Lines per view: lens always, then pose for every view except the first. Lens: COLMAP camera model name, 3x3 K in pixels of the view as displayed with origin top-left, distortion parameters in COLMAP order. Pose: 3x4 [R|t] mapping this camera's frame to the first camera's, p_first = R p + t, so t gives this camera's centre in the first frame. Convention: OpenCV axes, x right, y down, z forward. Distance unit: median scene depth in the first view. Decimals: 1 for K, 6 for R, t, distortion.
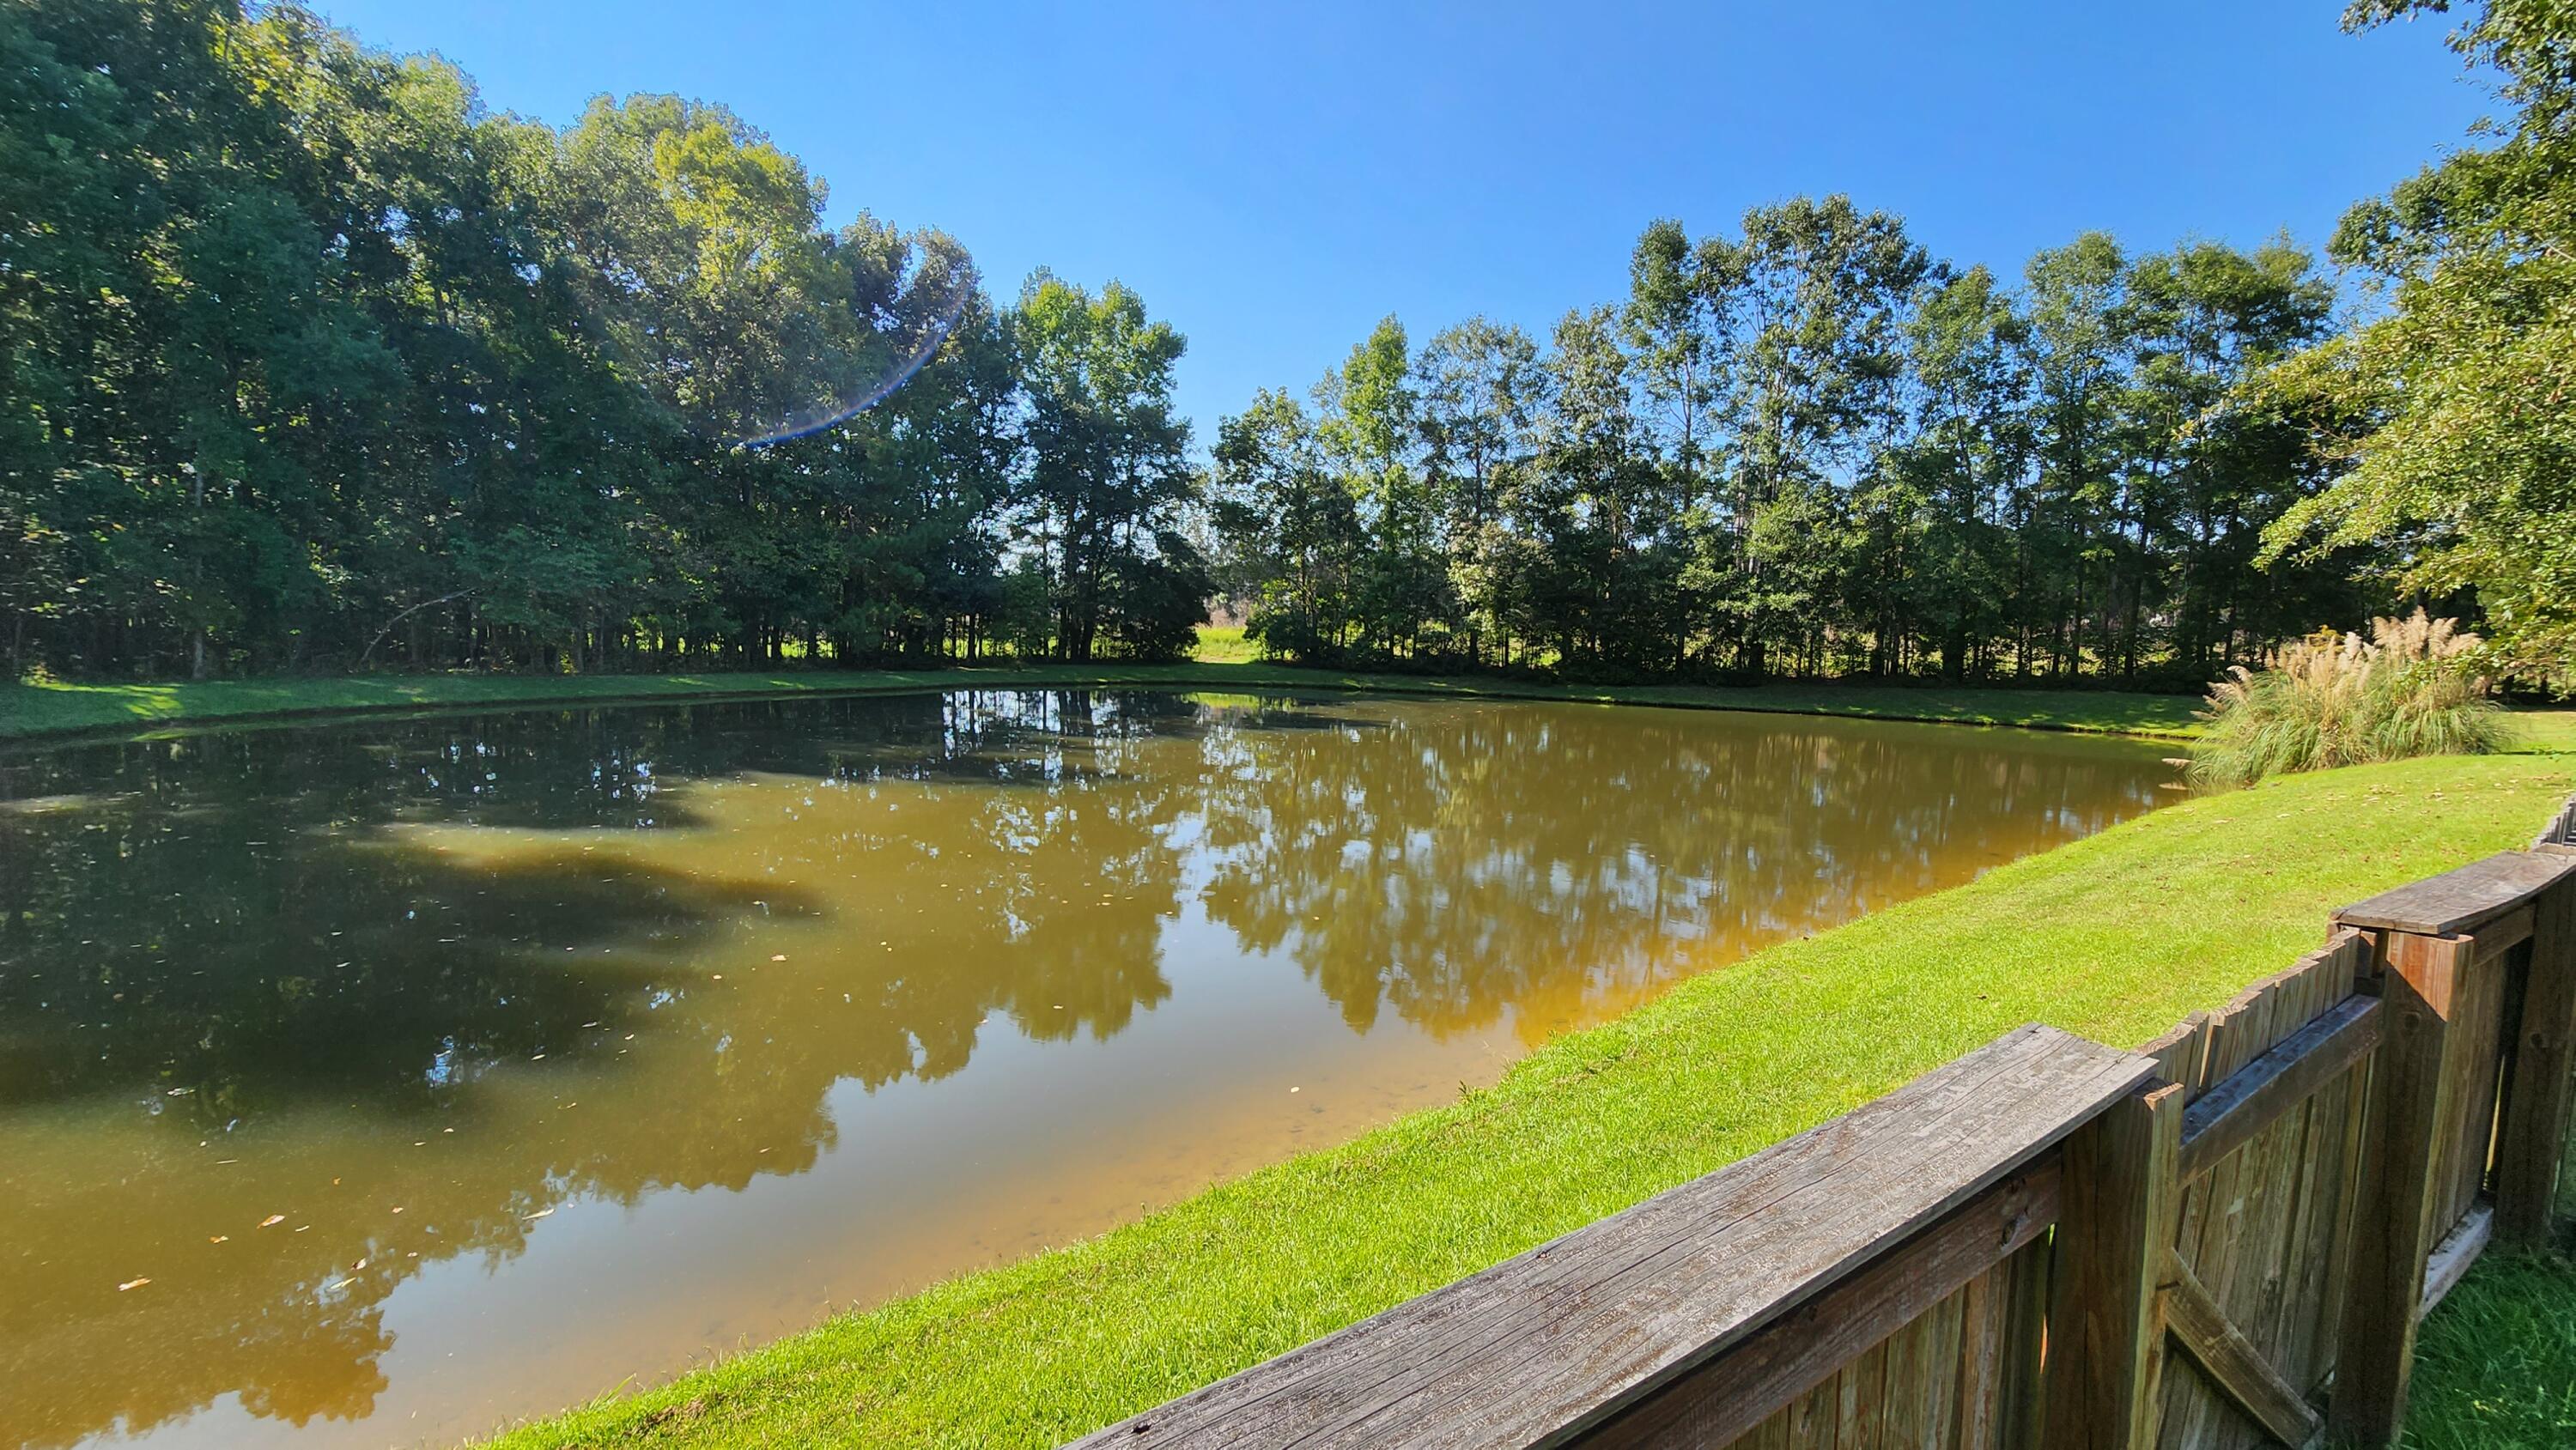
lens RADIAL K [[1043.2, 0, 1279.4], [0, 1043.2, 726.3], [0, 0, 1]] dist [-0.000599, -0.003565]
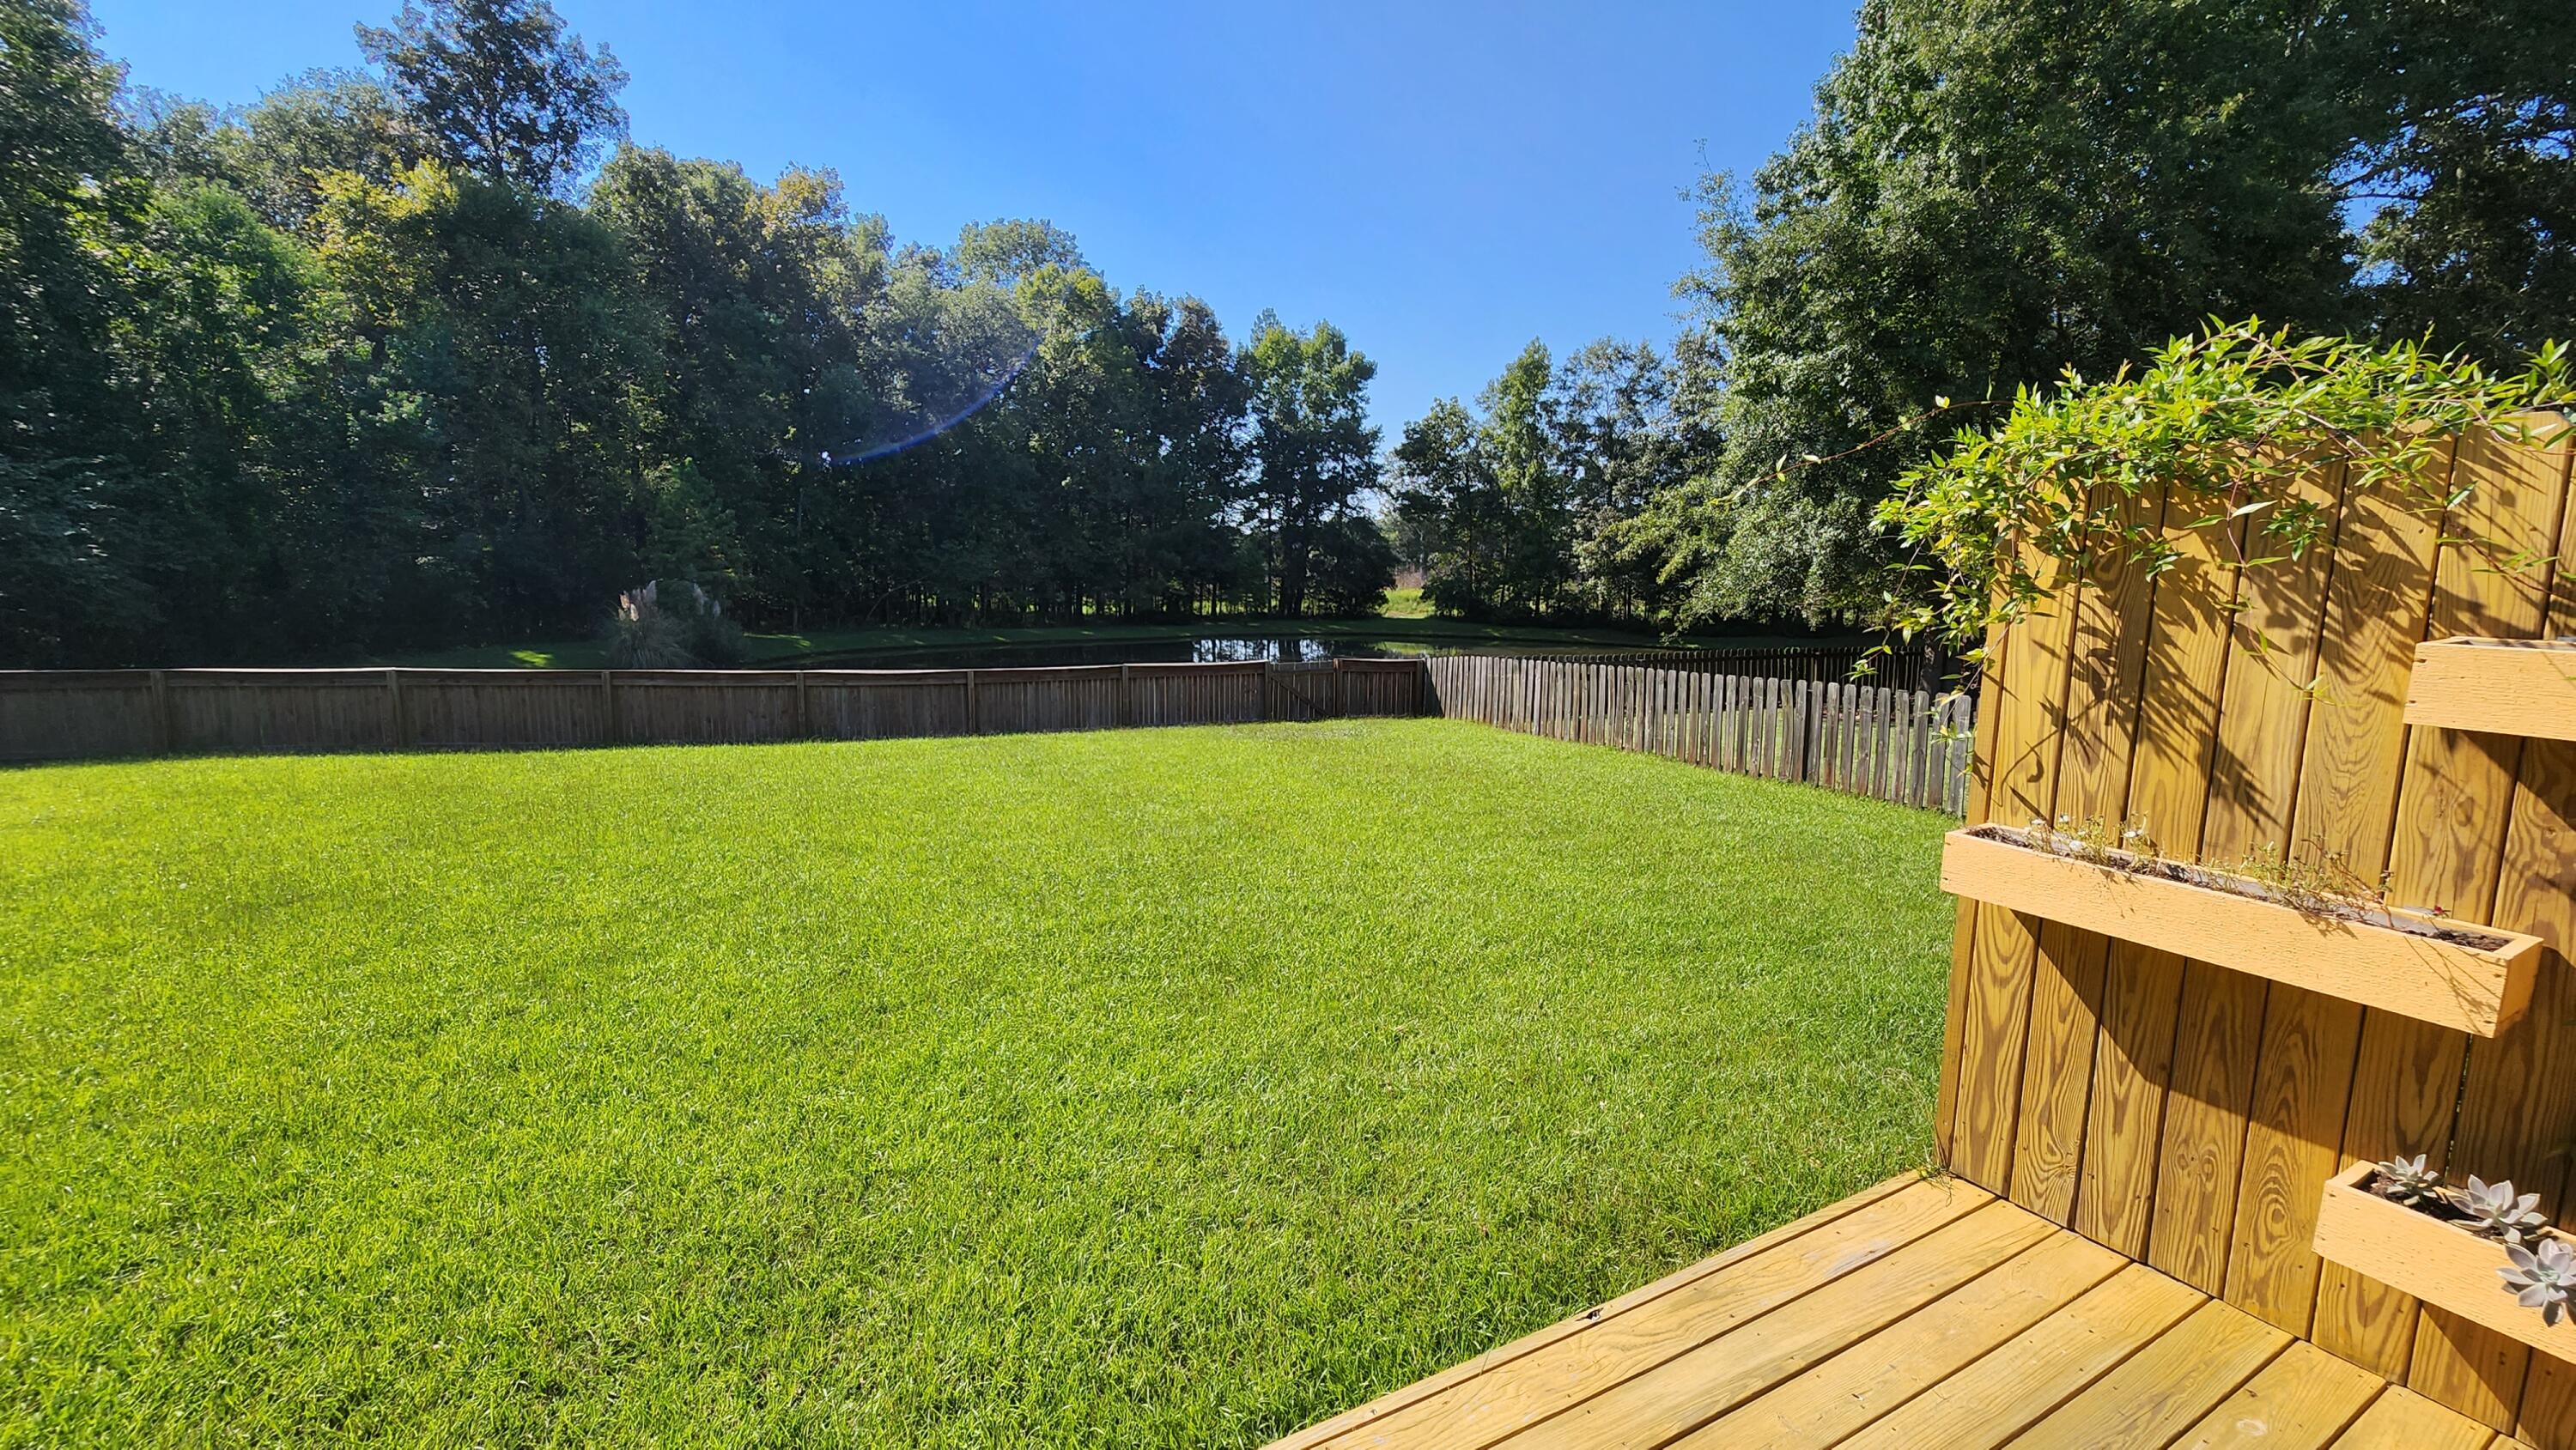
lens RADIAL K [[1045.8, 0, 1272.9], [0, 1045.8, 727.8], [0, 0, 1]] dist [0.000775, 0.000326]
pose [[0.972318, 0.021623, -0.232657, 0.096320], [-0.010642, 0.998774, 0.048351, 0.013014], [0.233417, -0.044537, 0.971356, -0.298198]]
